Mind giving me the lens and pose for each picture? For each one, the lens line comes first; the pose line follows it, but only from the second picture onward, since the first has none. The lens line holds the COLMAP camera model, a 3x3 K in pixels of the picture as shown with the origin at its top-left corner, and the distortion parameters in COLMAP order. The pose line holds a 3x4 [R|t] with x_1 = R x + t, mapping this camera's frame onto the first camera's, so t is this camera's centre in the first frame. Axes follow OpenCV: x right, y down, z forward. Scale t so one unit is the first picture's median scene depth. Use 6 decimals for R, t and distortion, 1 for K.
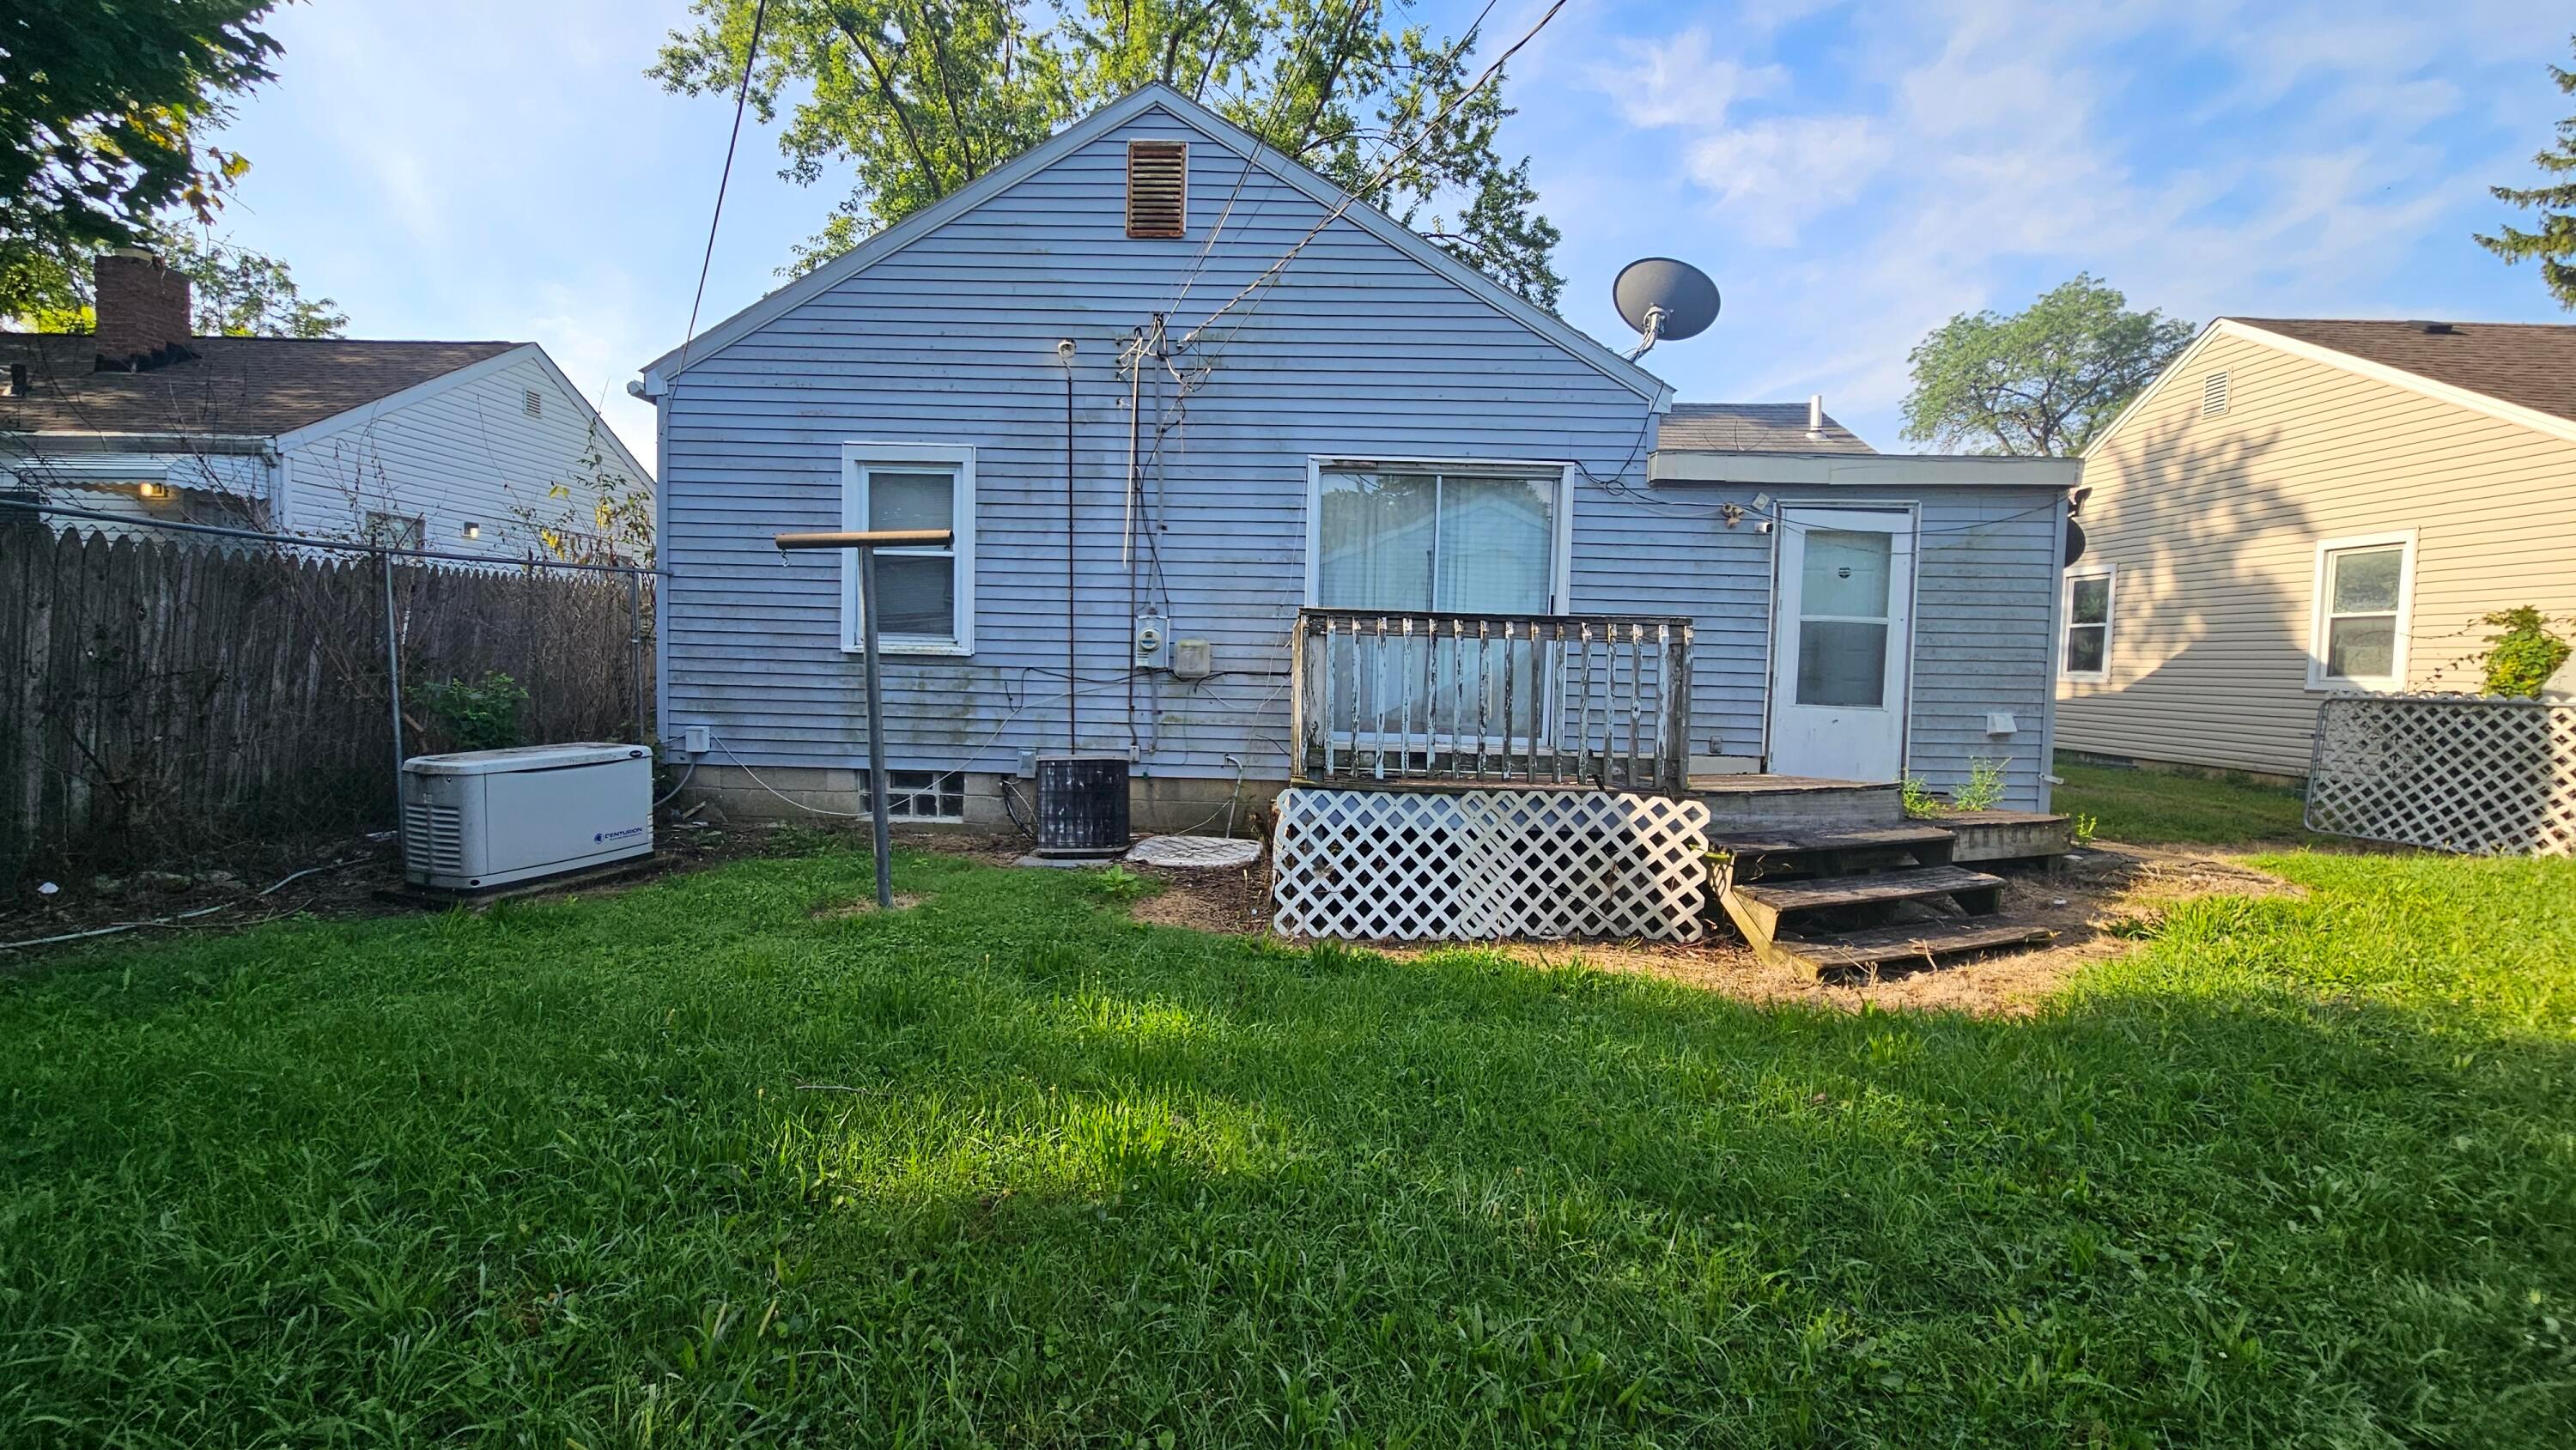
lens RADIAL K [[1039.9, 0, 1276.6], [0, 1039.9, 704.6], [0, 0, 1]] dist [0.001022, 0.000019]
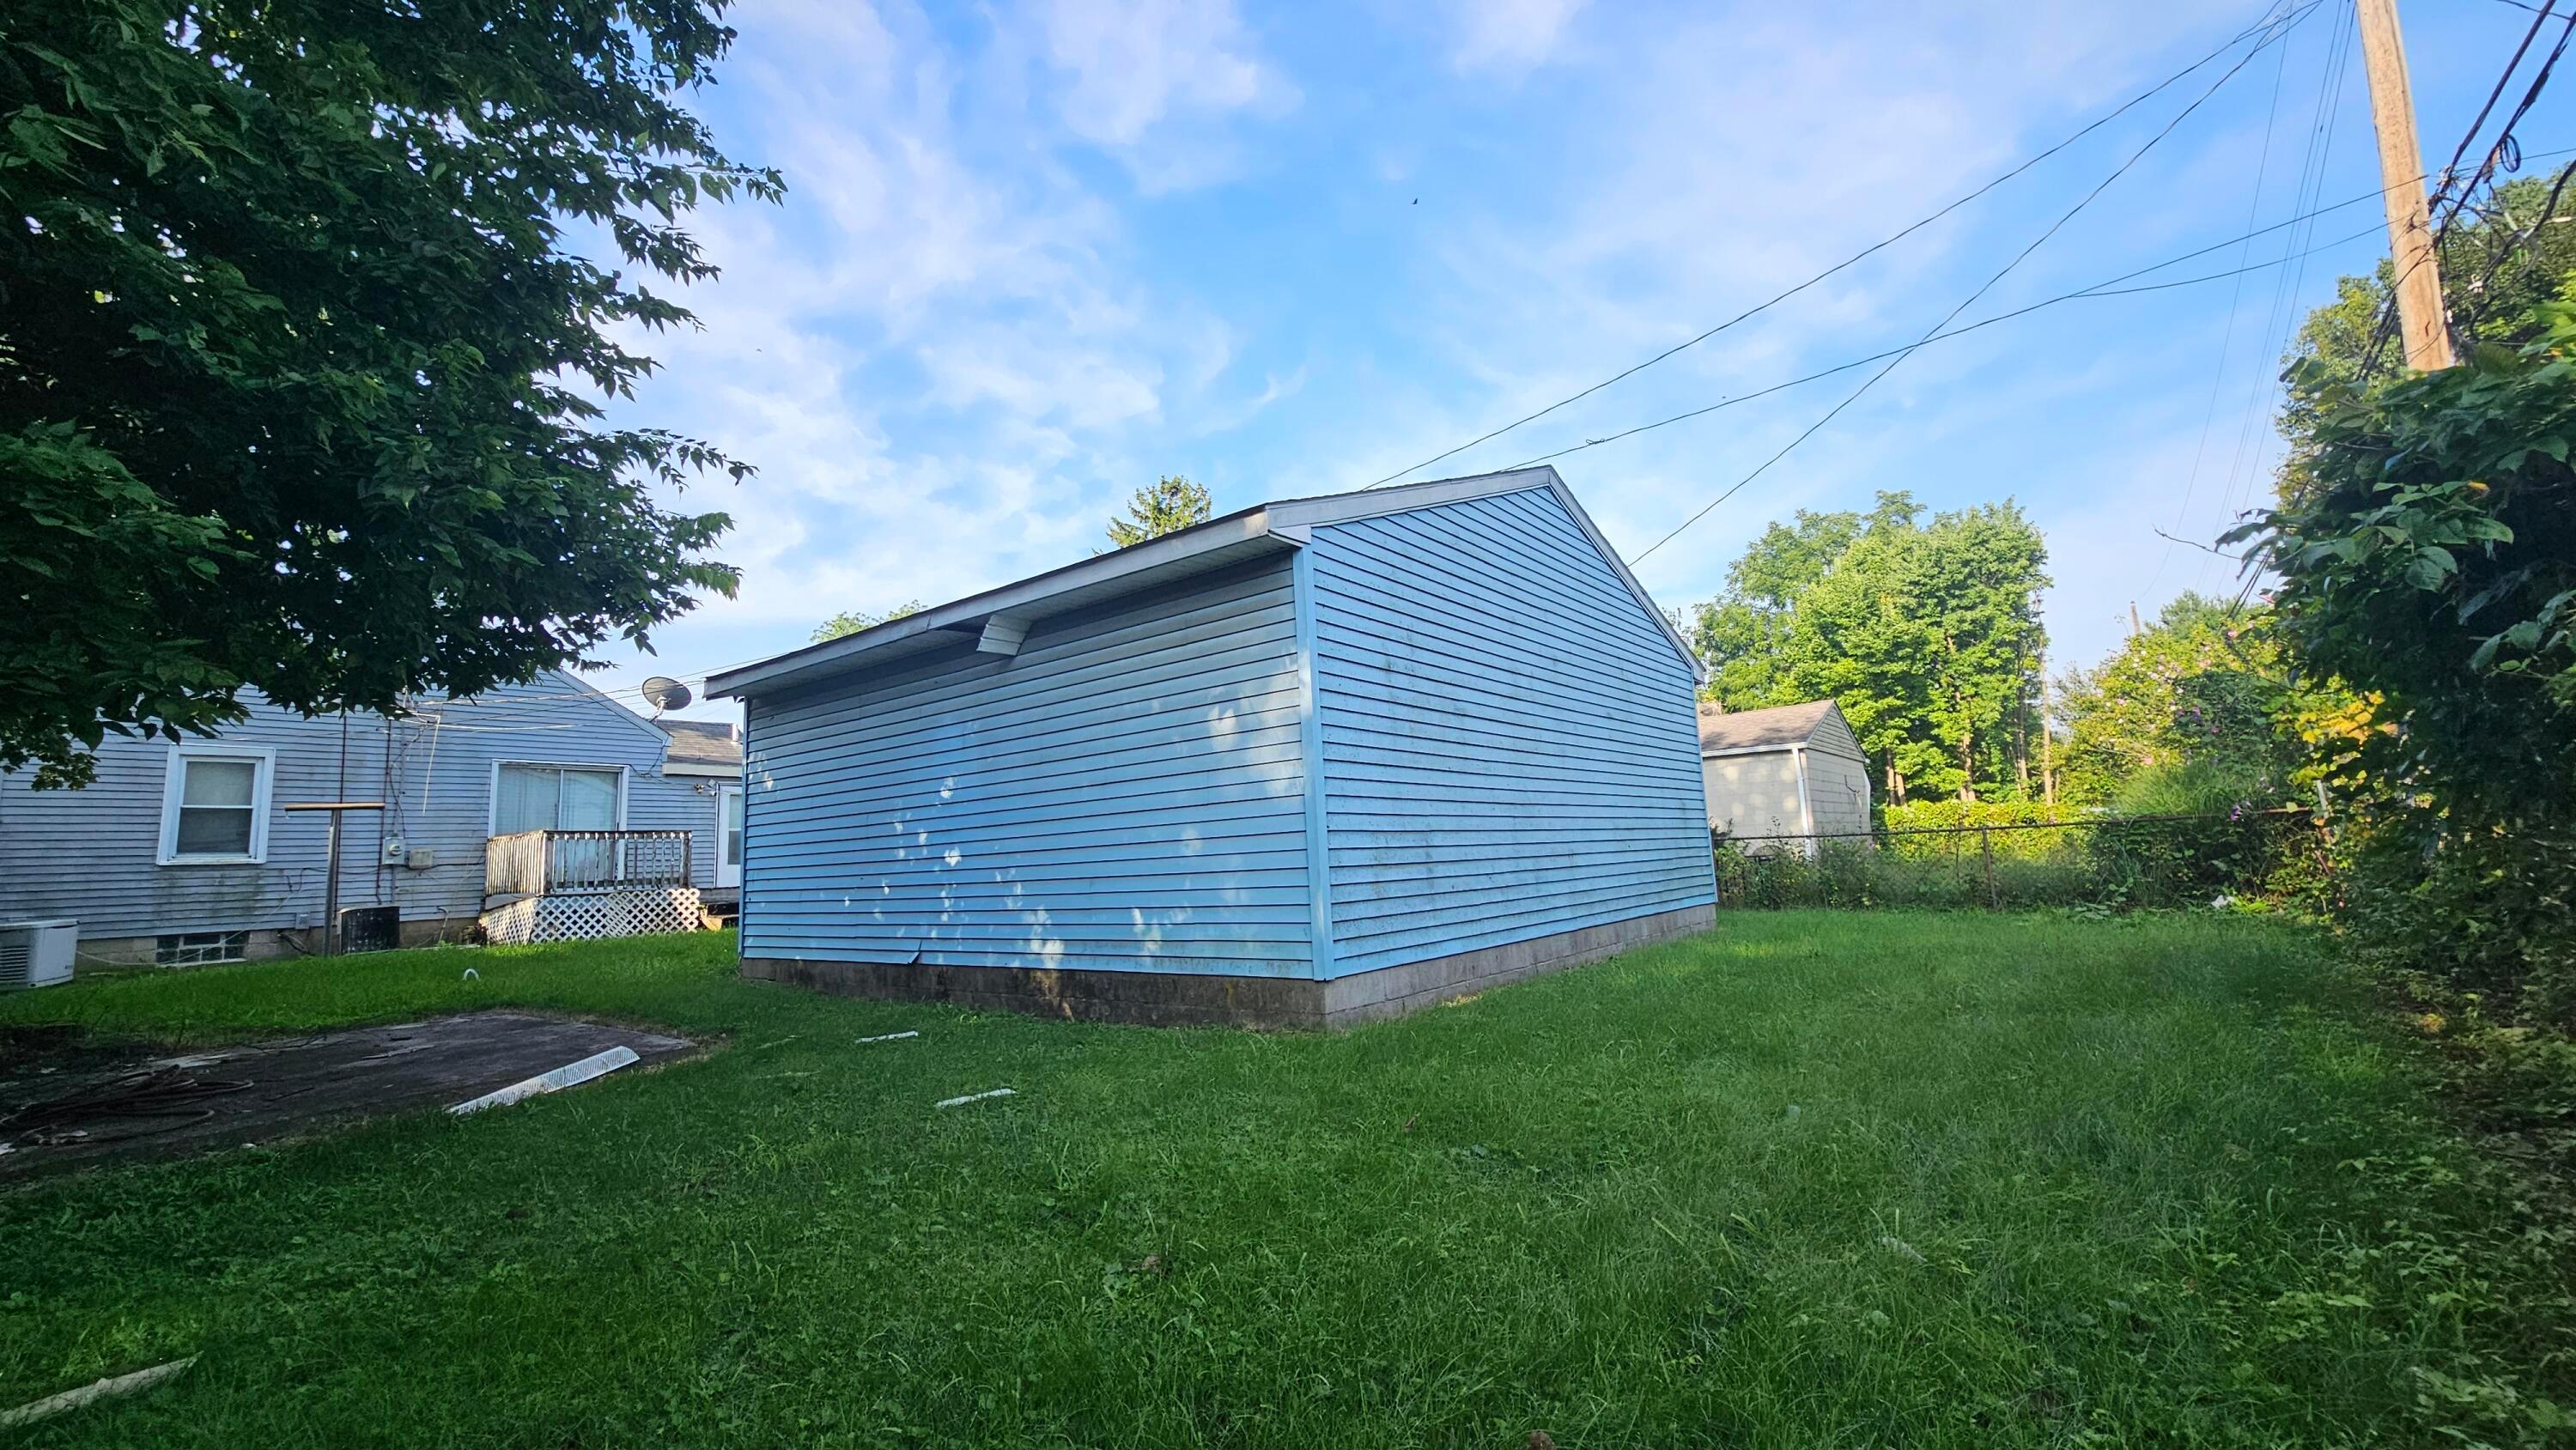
lens RADIAL K [[1039.9, 0, 1276.6], [0, 1039.9, 704.6], [0, 0, 1]] dist [0.001022, 0.000019]
pose [[0.587978, 0.067843, 0.806027, -0.741699], [0.096601, 0.983455, -0.153245, 0.129629], [-0.803088, 0.167968, 0.571696, -1.503999]]
